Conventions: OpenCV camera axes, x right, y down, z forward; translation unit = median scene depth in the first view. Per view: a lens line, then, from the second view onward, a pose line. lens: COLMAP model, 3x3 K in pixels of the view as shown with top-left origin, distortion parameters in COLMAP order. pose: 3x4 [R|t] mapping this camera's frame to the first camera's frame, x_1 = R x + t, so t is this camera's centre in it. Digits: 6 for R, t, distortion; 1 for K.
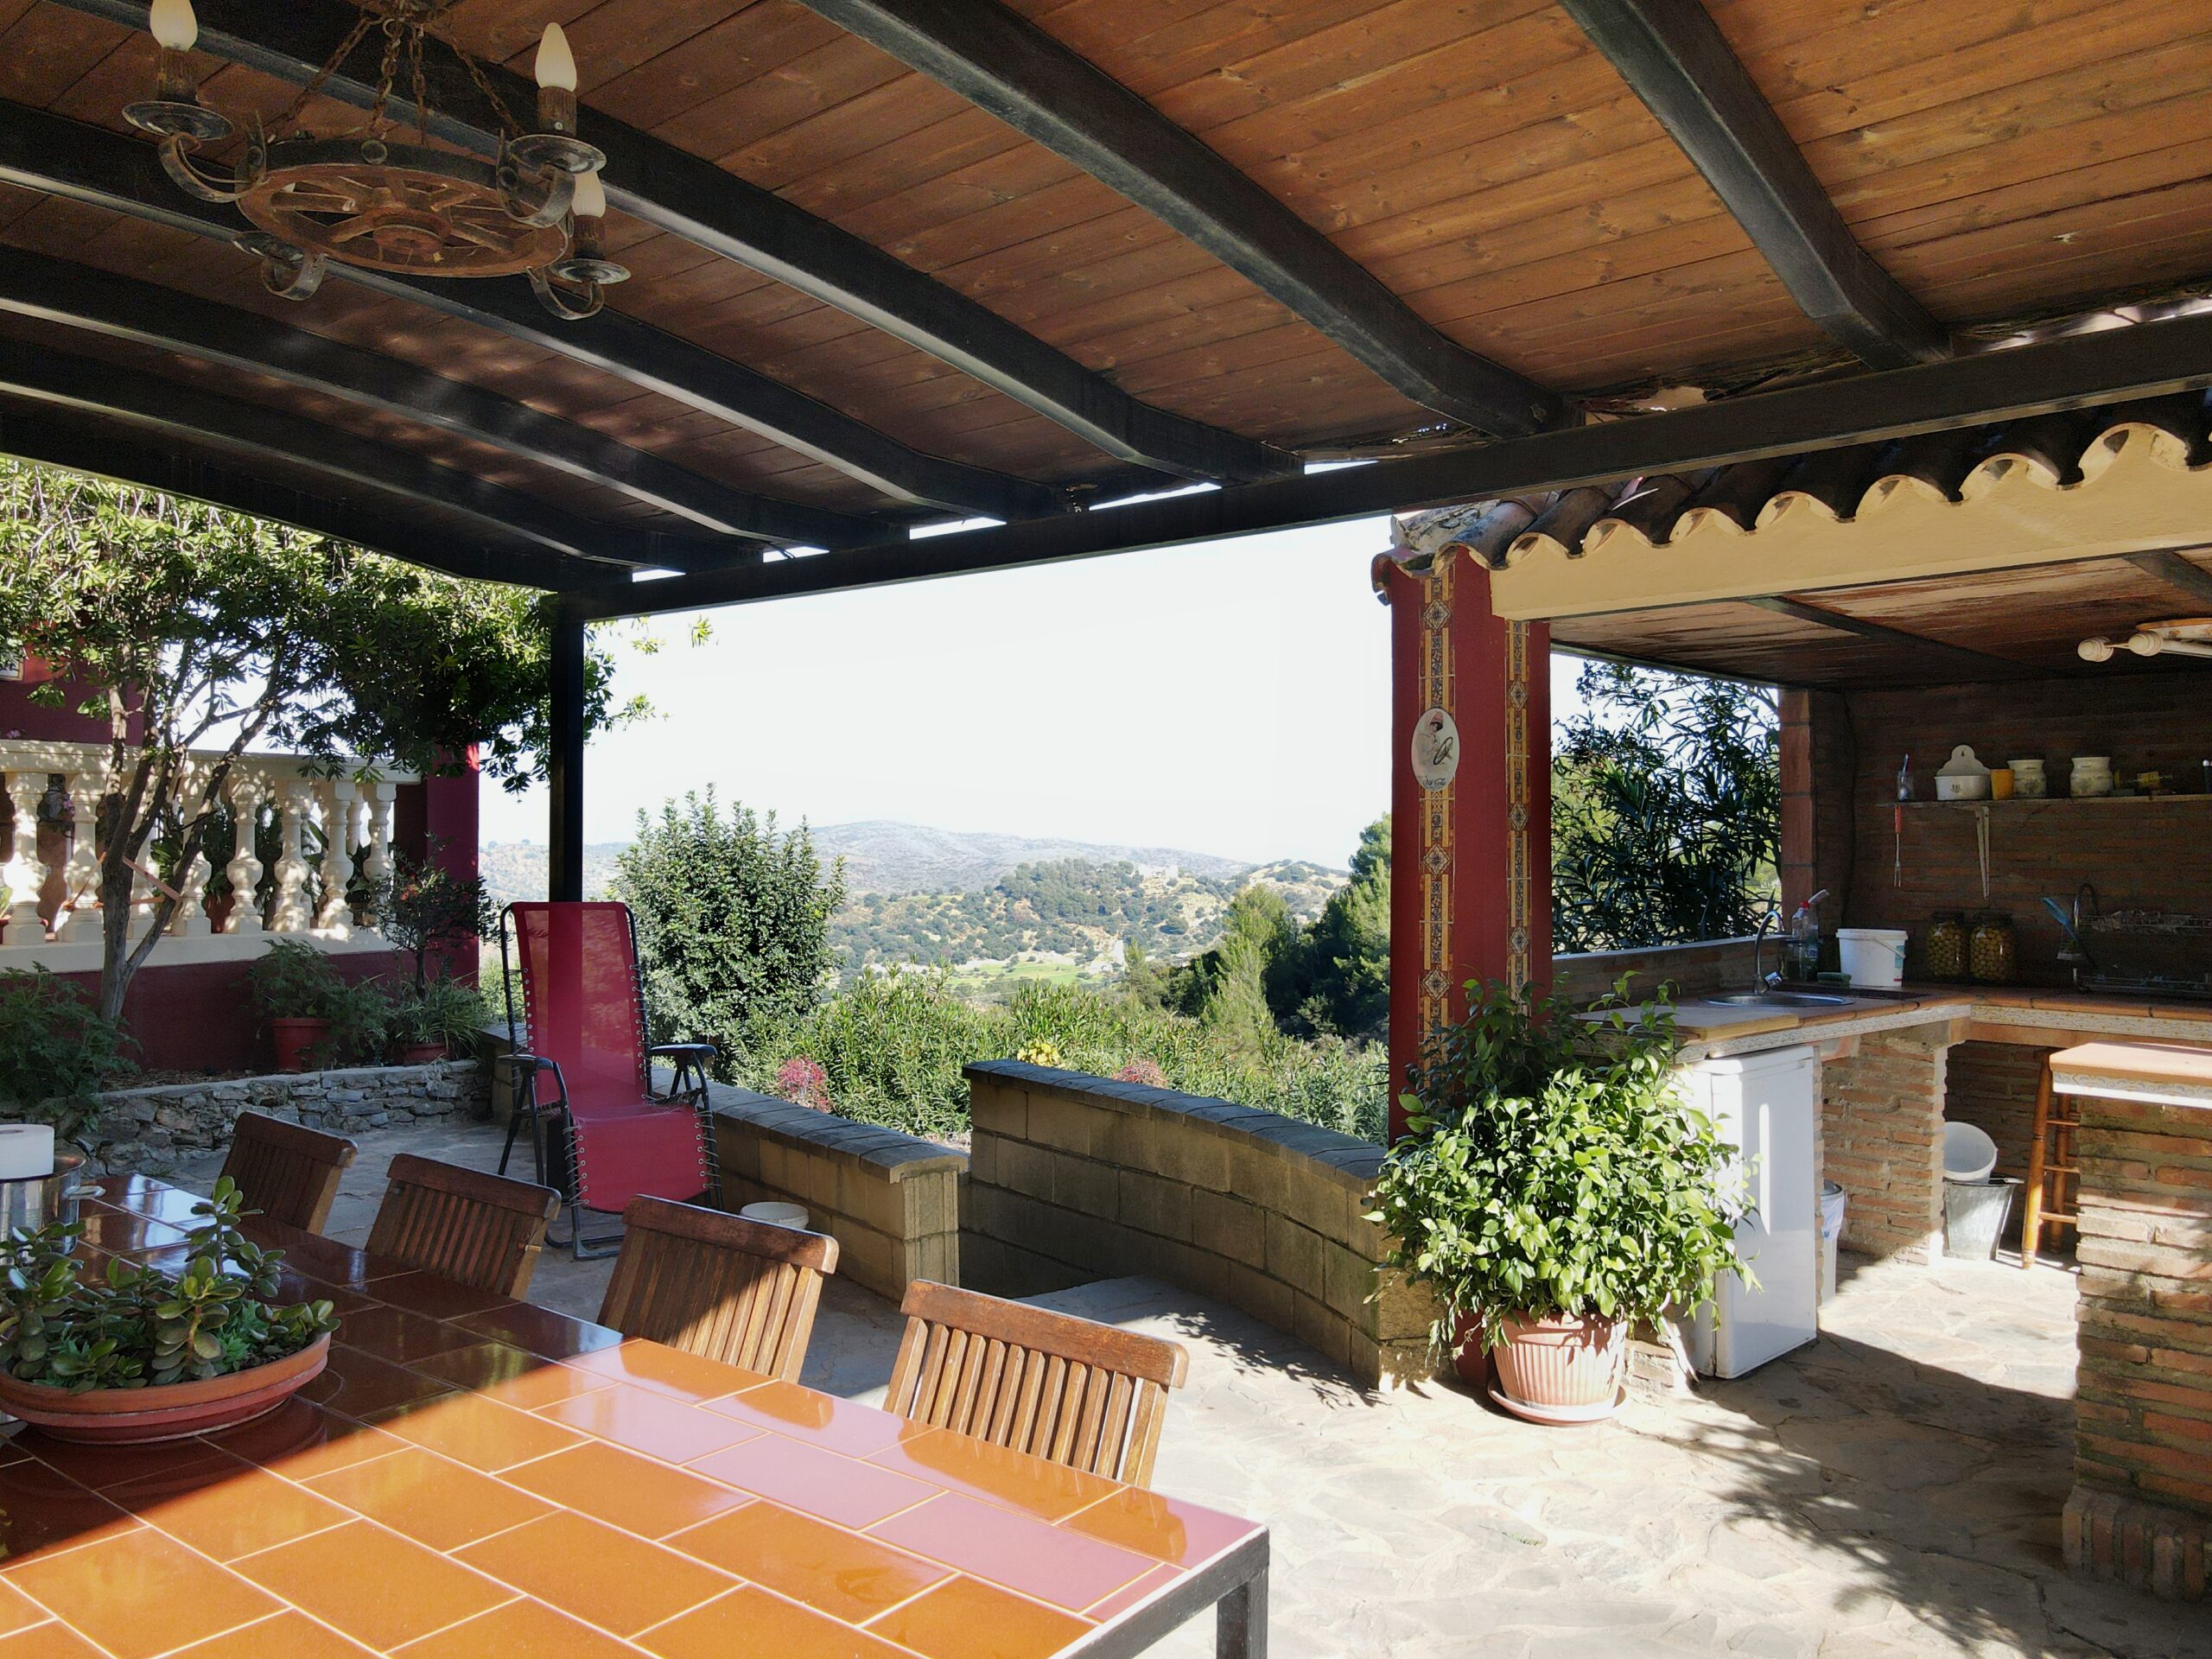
lens RADIAL K [[1651.3, 0, 1106.5], [0, 1651.3, 829.7], [0, 0, 1]] dist [0.003853, 0.038288]
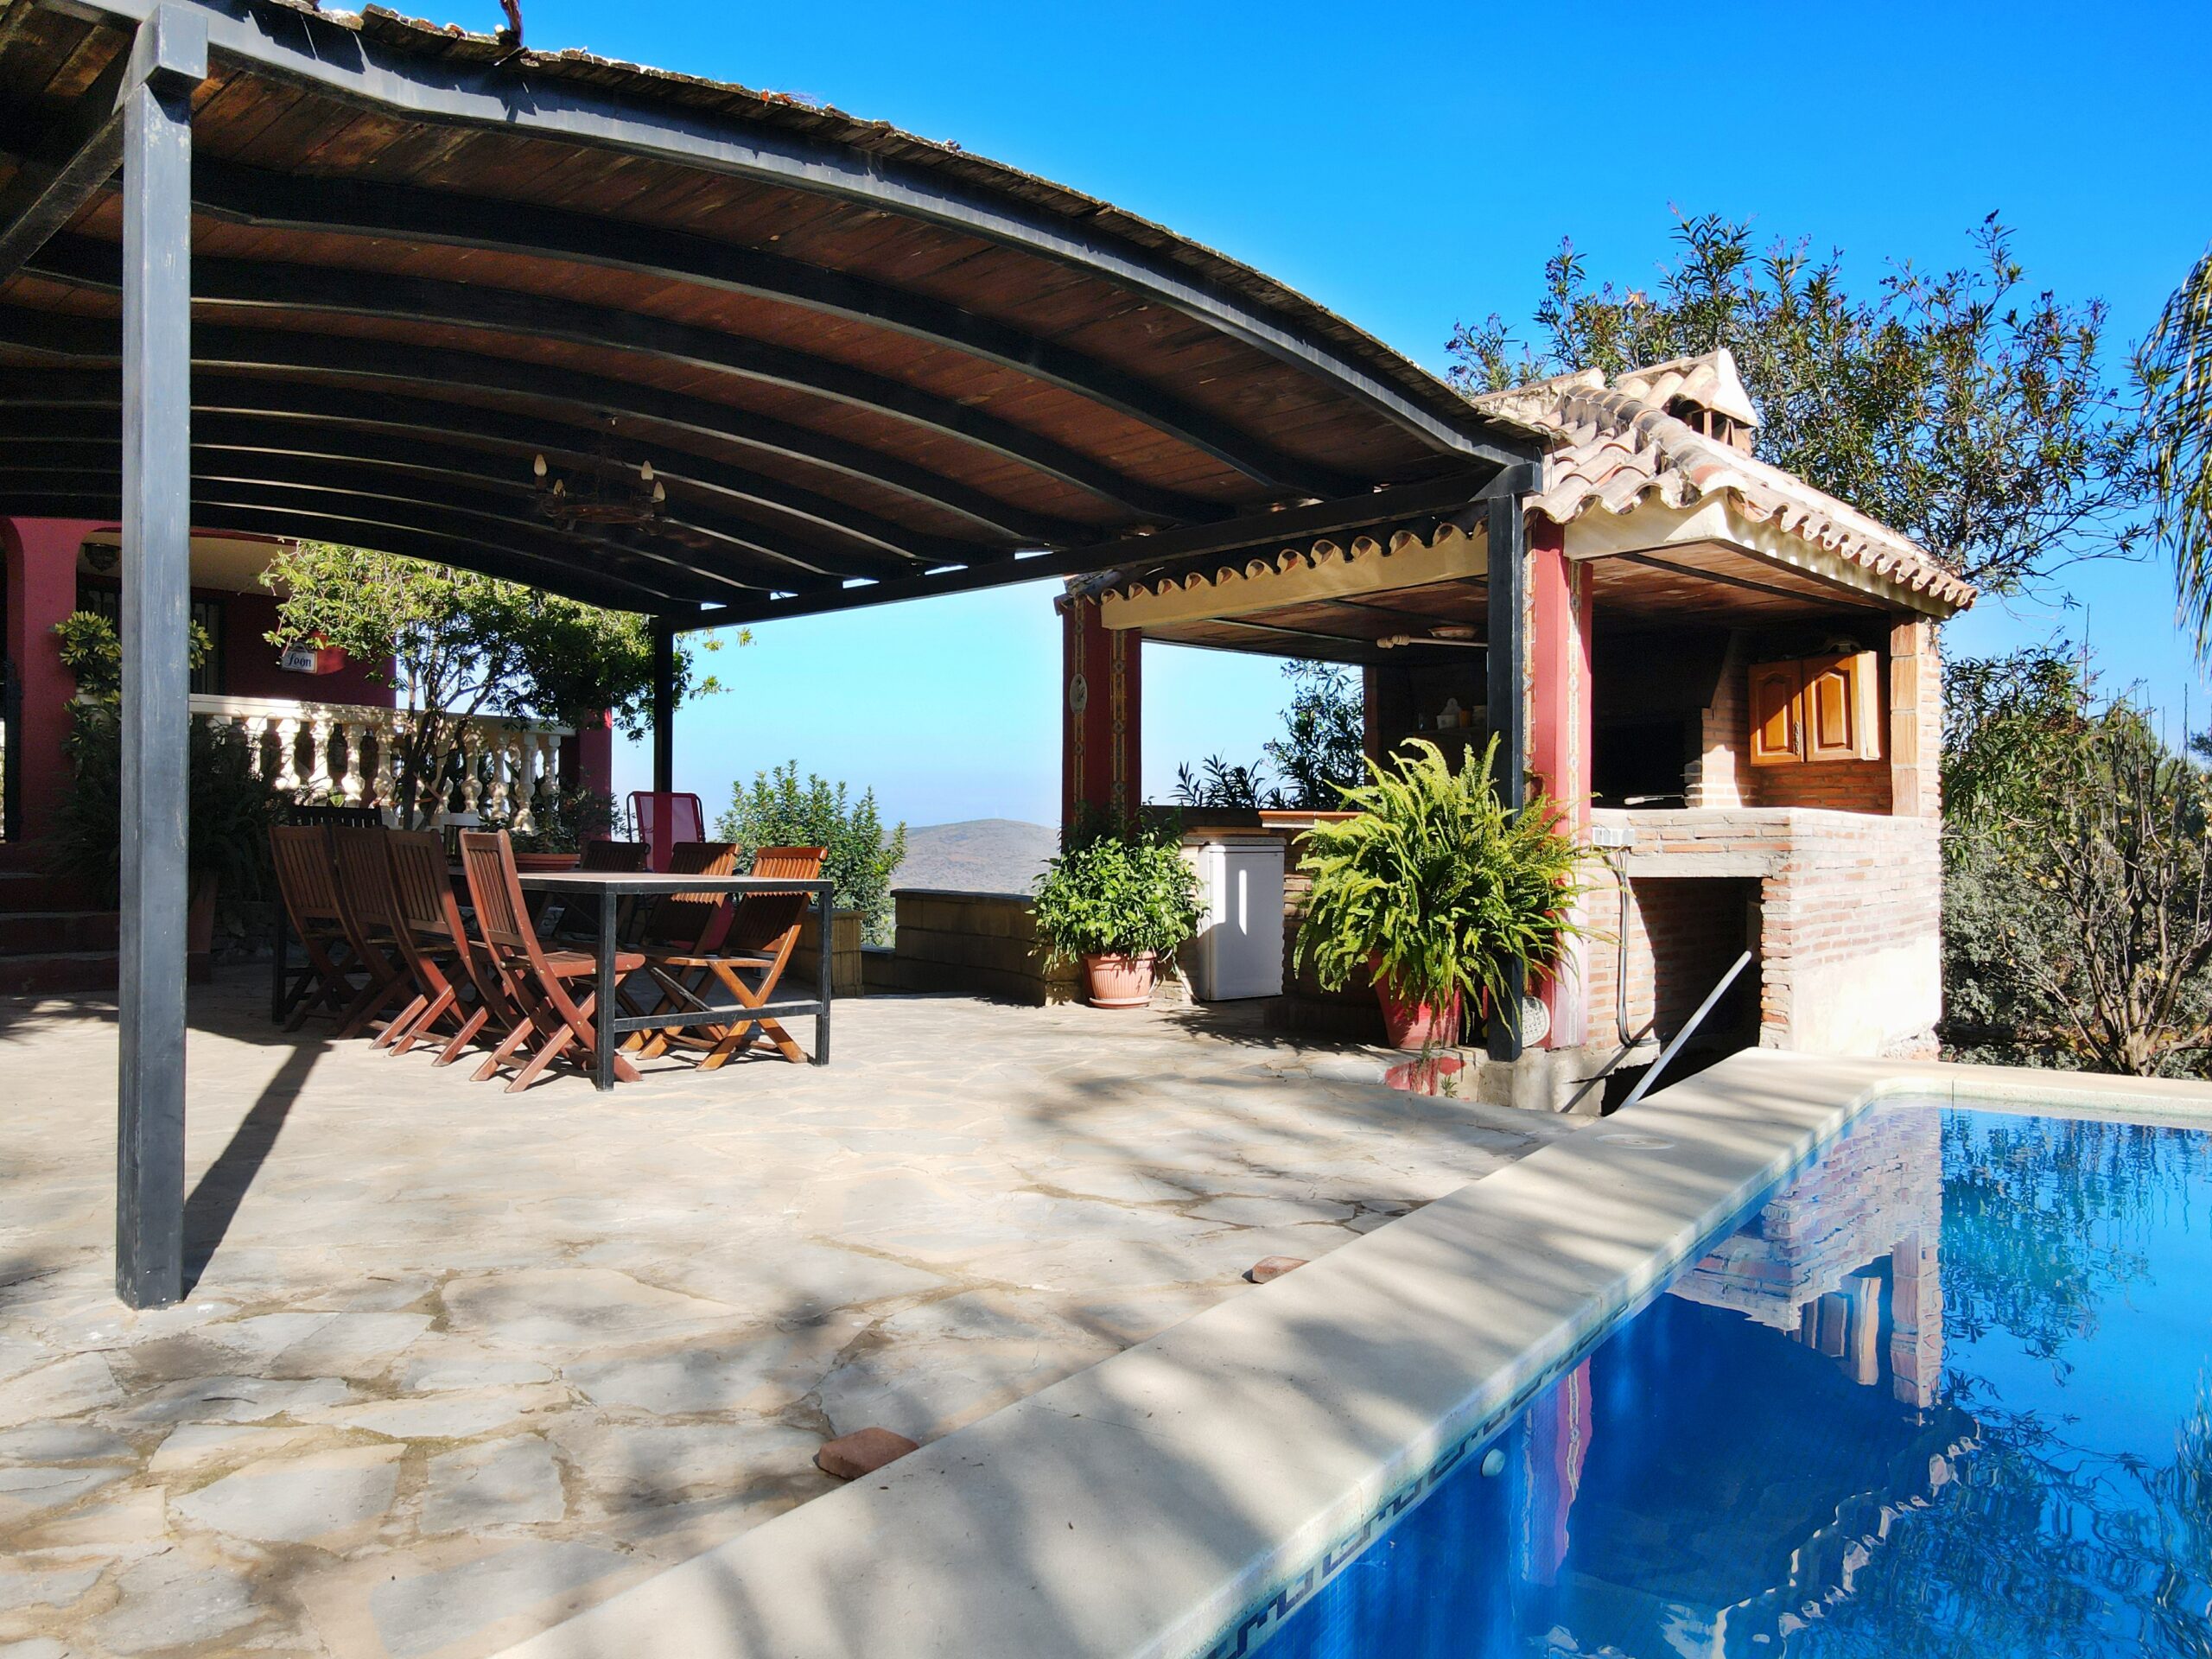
lens RADIAL K [[1651.3, 0, 1095.2], [0, 1651.3, 831.2], [0, 0, 1]] dist [0.003853, 0.038288]
pose [[0.997439, -0.000539, -0.071525, 0.223090], [0.000683, 0.999998, 0.001991, 0.070899], [0.071524, -0.002035, 0.997437, -0.623722]]
